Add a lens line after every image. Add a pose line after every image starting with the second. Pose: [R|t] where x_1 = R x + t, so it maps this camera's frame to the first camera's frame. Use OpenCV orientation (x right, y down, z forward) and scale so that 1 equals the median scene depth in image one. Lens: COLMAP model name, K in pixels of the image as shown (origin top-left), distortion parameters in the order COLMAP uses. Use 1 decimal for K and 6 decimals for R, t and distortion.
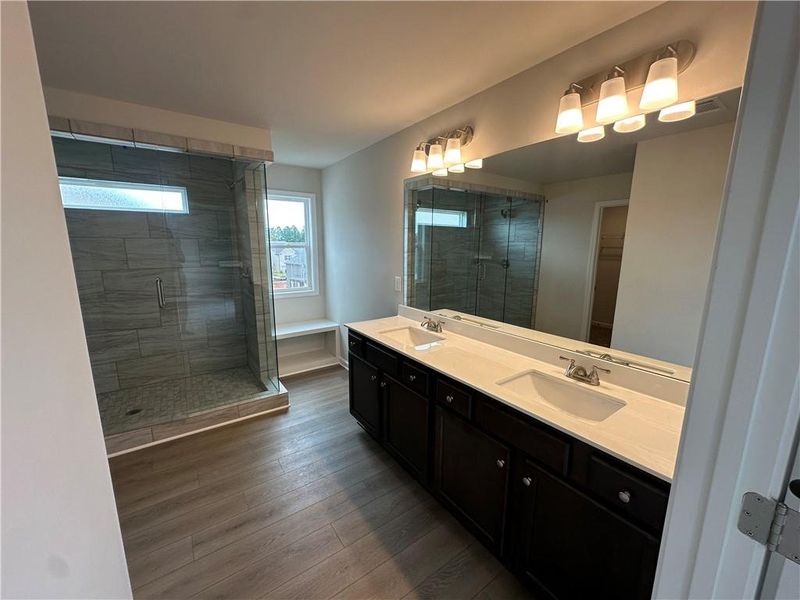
lens RADIAL K [[320.0, 0, 398.1], [0, 320.0, 301.9], [0, 0, 1]] dist [-0.002805, 0.000193]
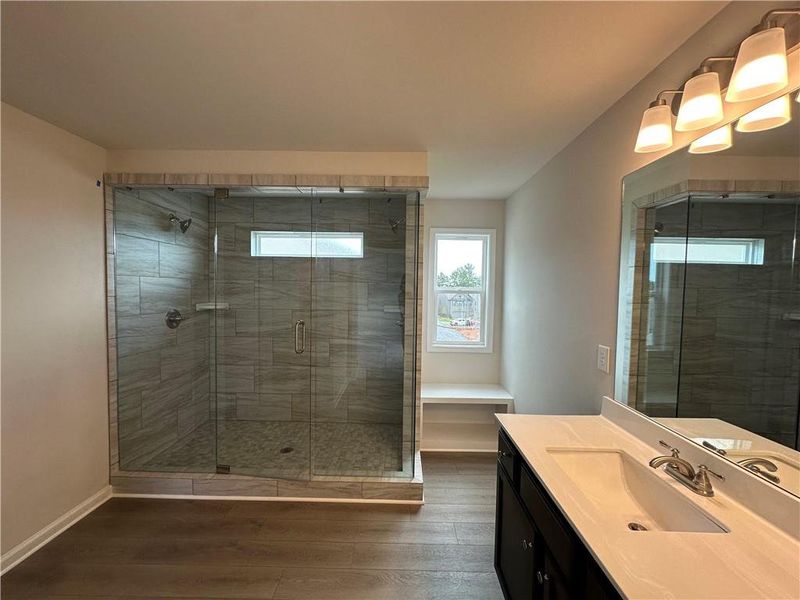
lens RADIAL K [[320.0, 0, 398.1], [0, 320.0, 301.9], [0, 0, 1]] dist [-0.002805, 0.000193]
pose [[0.810519, 0.033470, -0.584755, 0.027647], [-0.117310, 0.987413, -0.106084, -0.045194], [0.573844, 0.154580, 0.804244, 0.275509]]
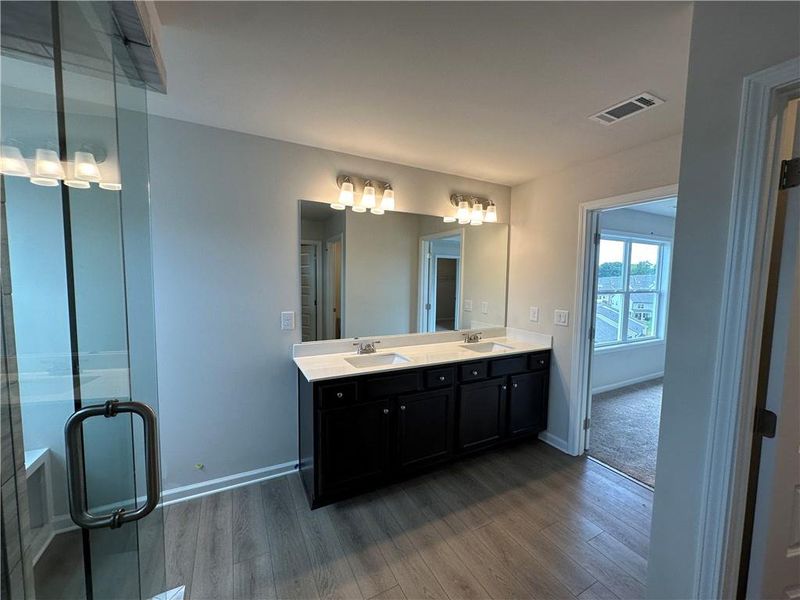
lens RADIAL K [[311.2, 0, 400.0], [0, 311.2, 300.0], [0, 0, 1]] dist [-0.029713, 0.000047]
pose [[0.132664, -0.068147, 0.988816, -0.637554], [0.159748, 0.986061, 0.046525, -0.082298], [-0.978203, 0.151789, 0.141701, 0.517579]]
